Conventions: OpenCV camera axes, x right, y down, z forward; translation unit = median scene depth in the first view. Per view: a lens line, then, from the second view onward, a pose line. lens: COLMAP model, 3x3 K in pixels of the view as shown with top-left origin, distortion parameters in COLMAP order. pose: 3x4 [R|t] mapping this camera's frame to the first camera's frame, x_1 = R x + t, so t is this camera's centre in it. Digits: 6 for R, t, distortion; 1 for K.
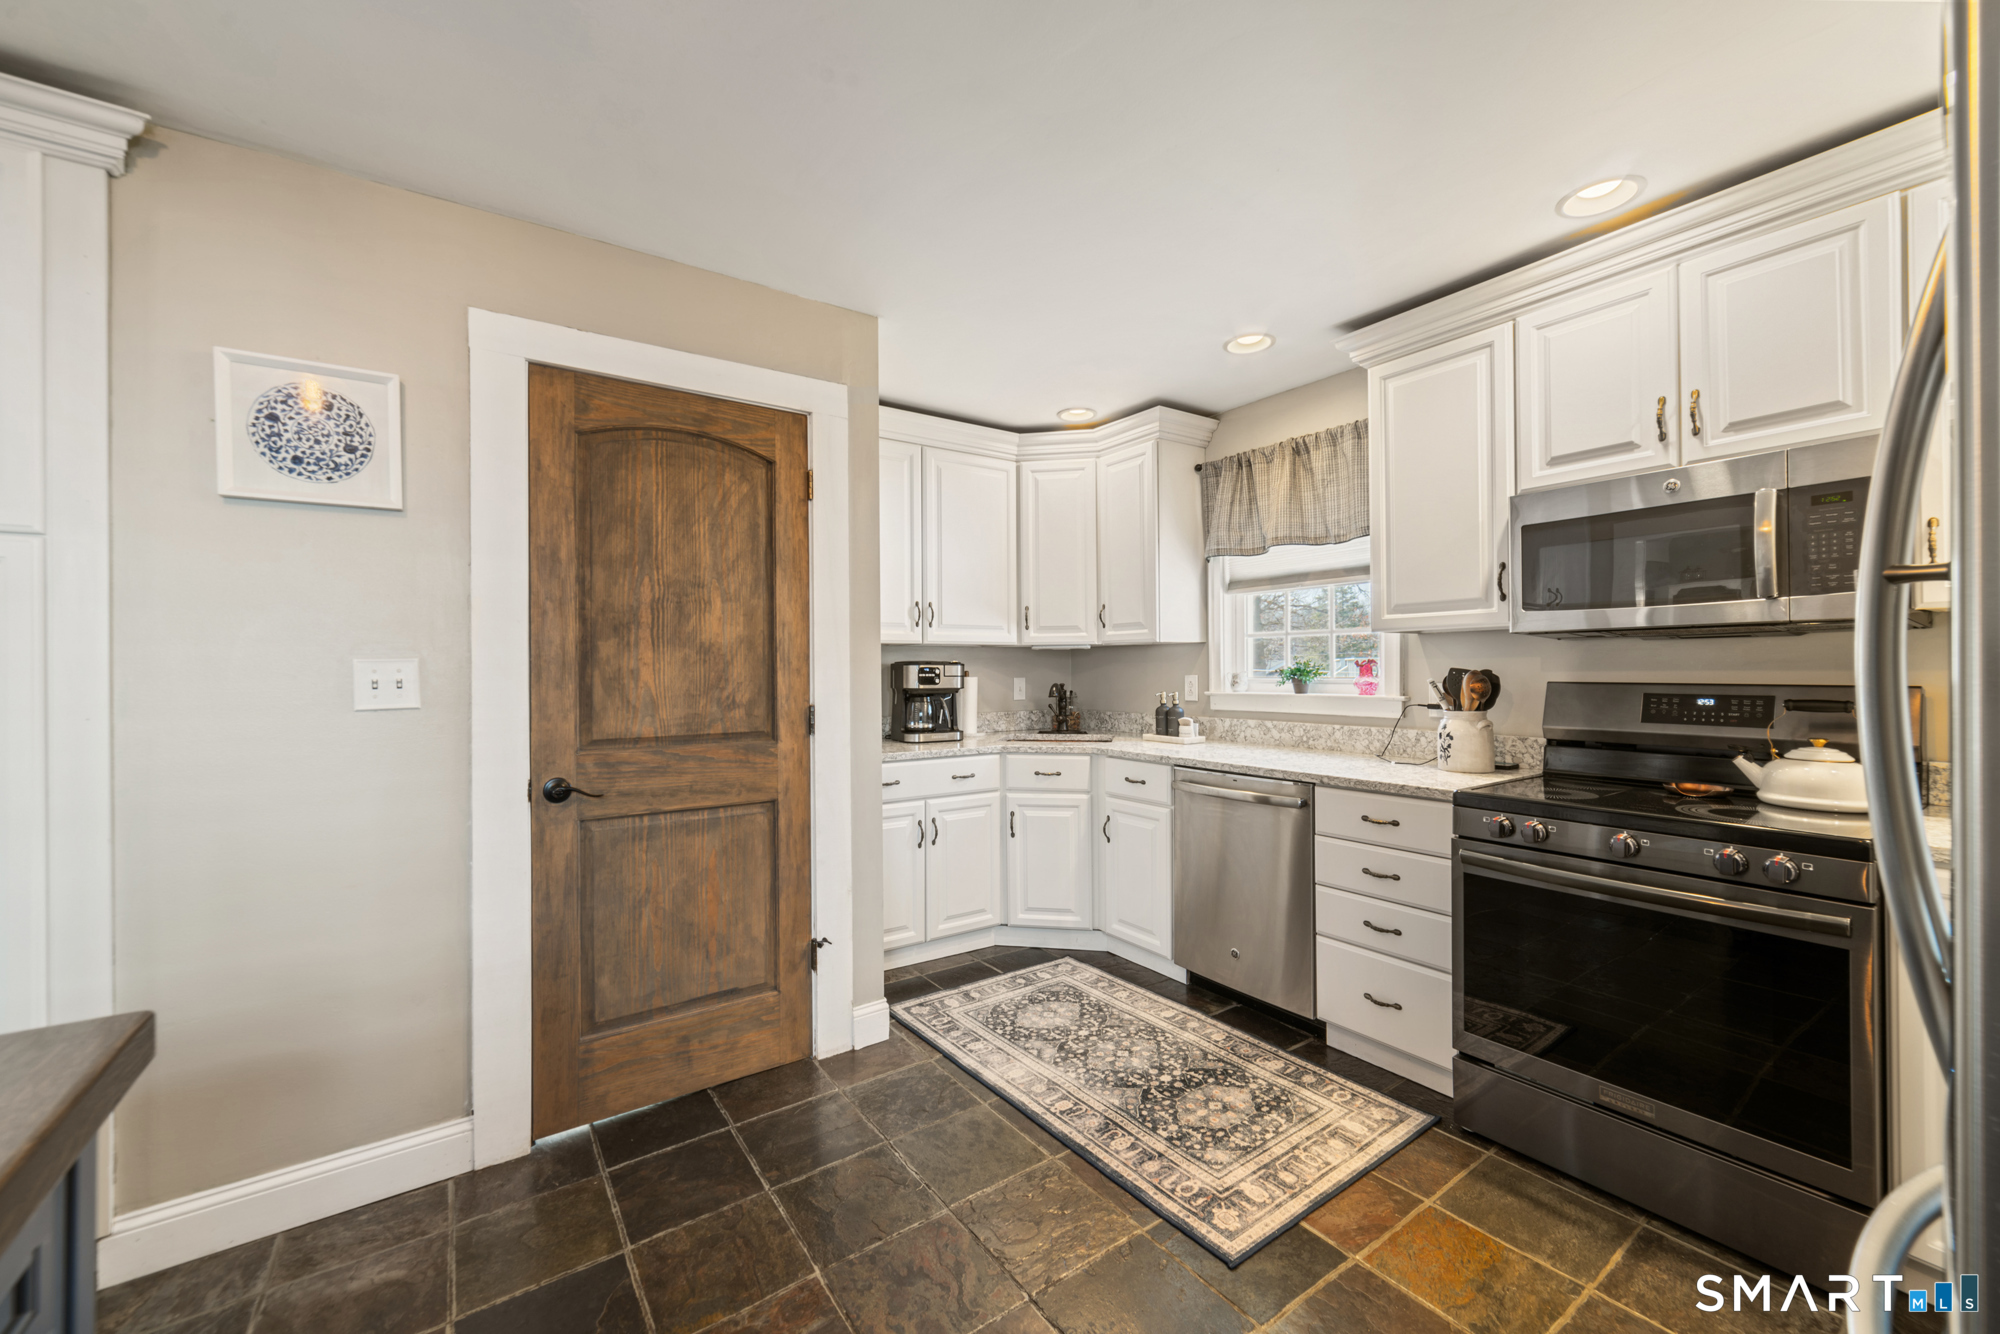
lens RADIAL K [[790.3, 0, 1010.0], [0, 790.3, 630.7], [0, 0, 1]] dist [0.000599, 0.000277]
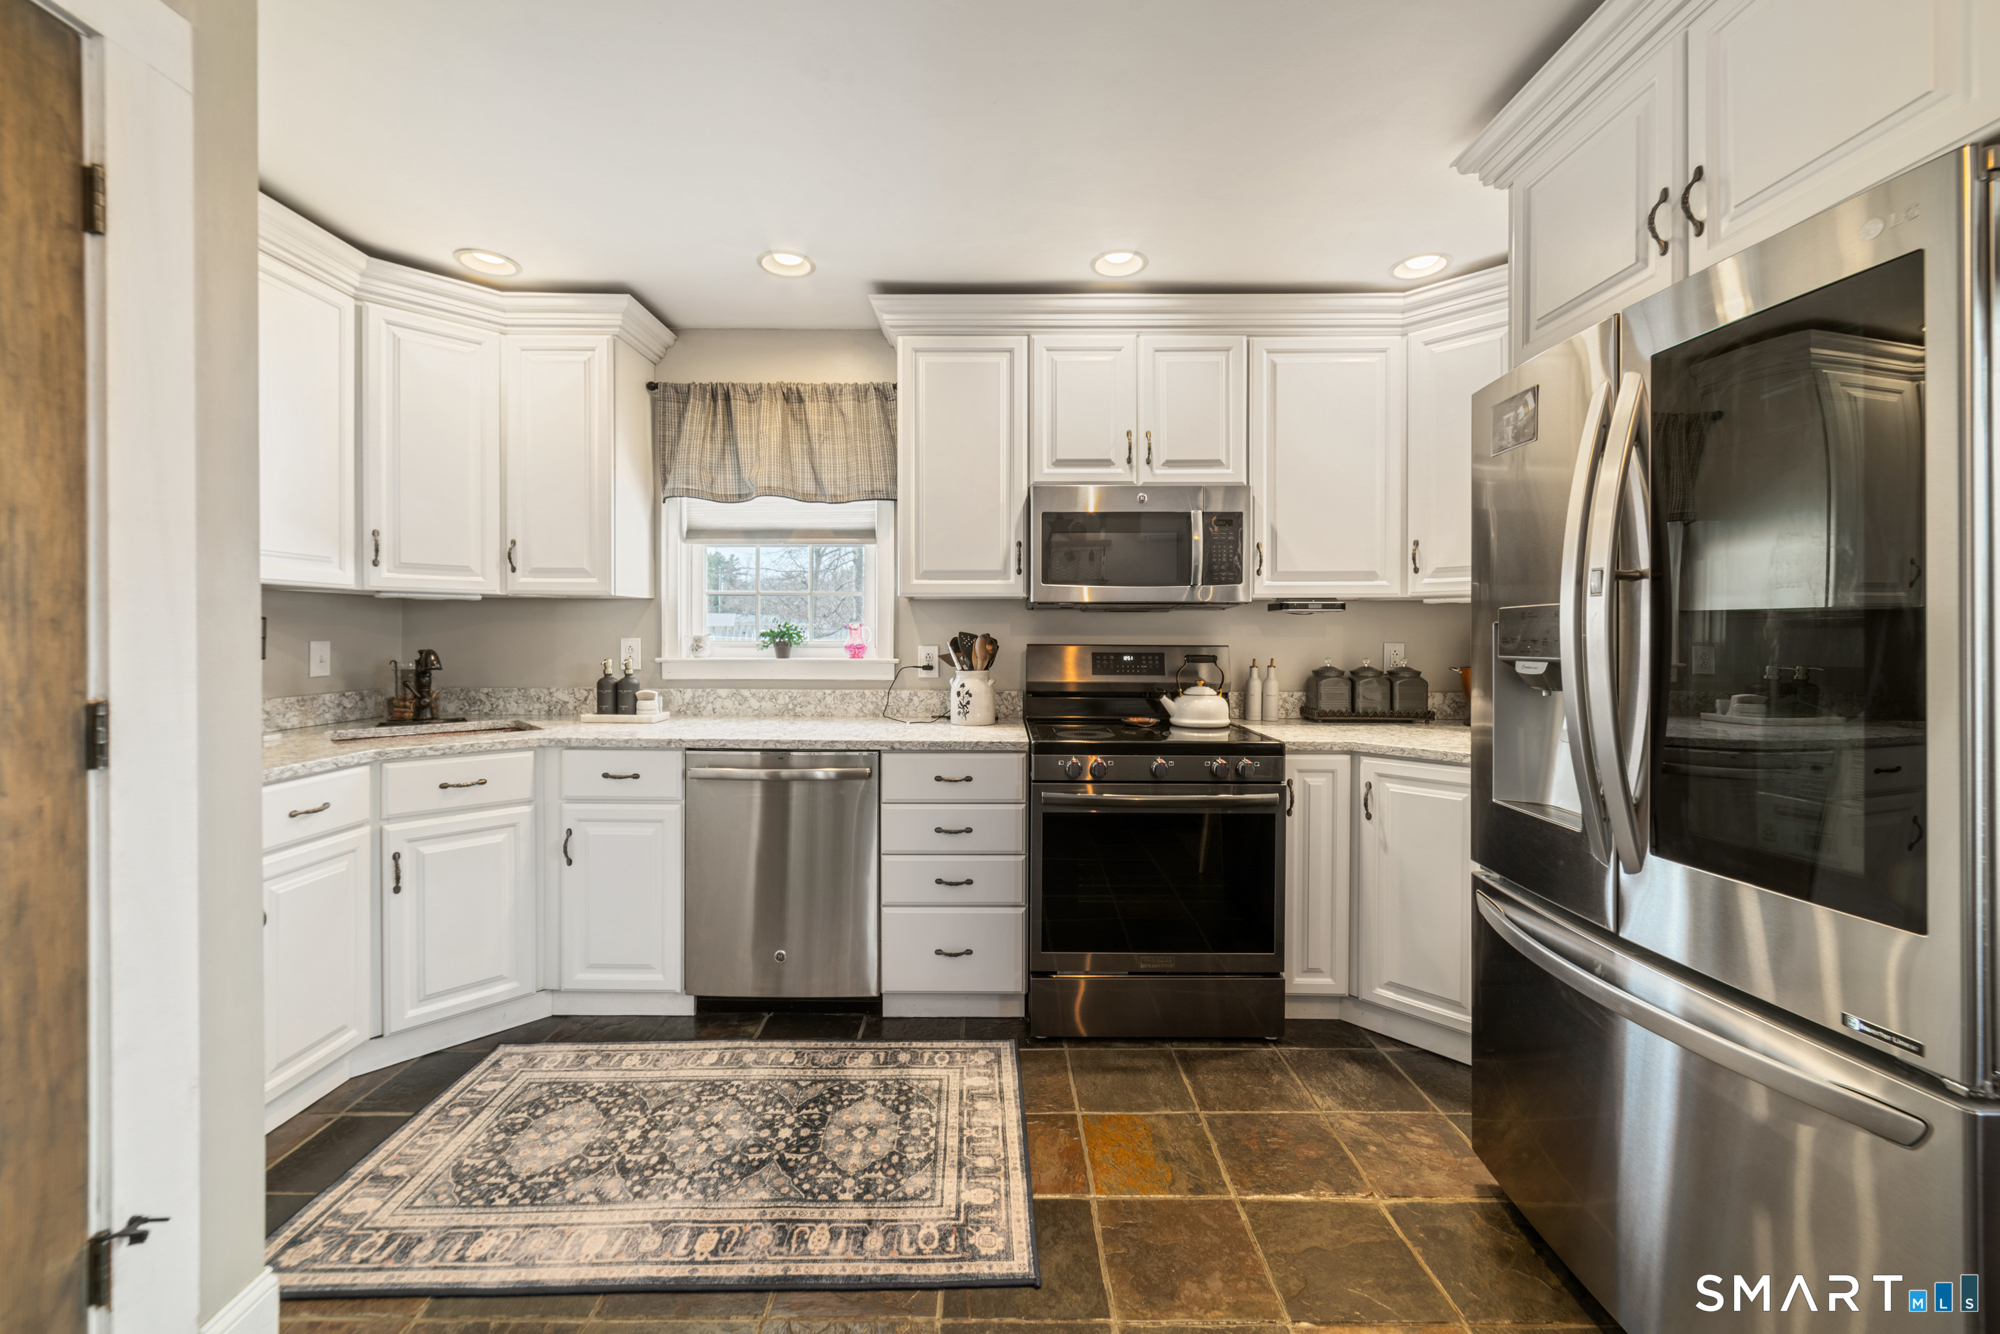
lens RADIAL K [[781.0, 0, 1001.6], [0, 781.0, 612.7], [0, 0, 1]] dist [-0.007196, 0.004051]
pose [[0.573280, 0.031132, 0.818768, -0.317154], [-0.046729, 0.998894, -0.005262, 0.024946], [-0.818026, -0.035243, 0.574101, 0.347455]]
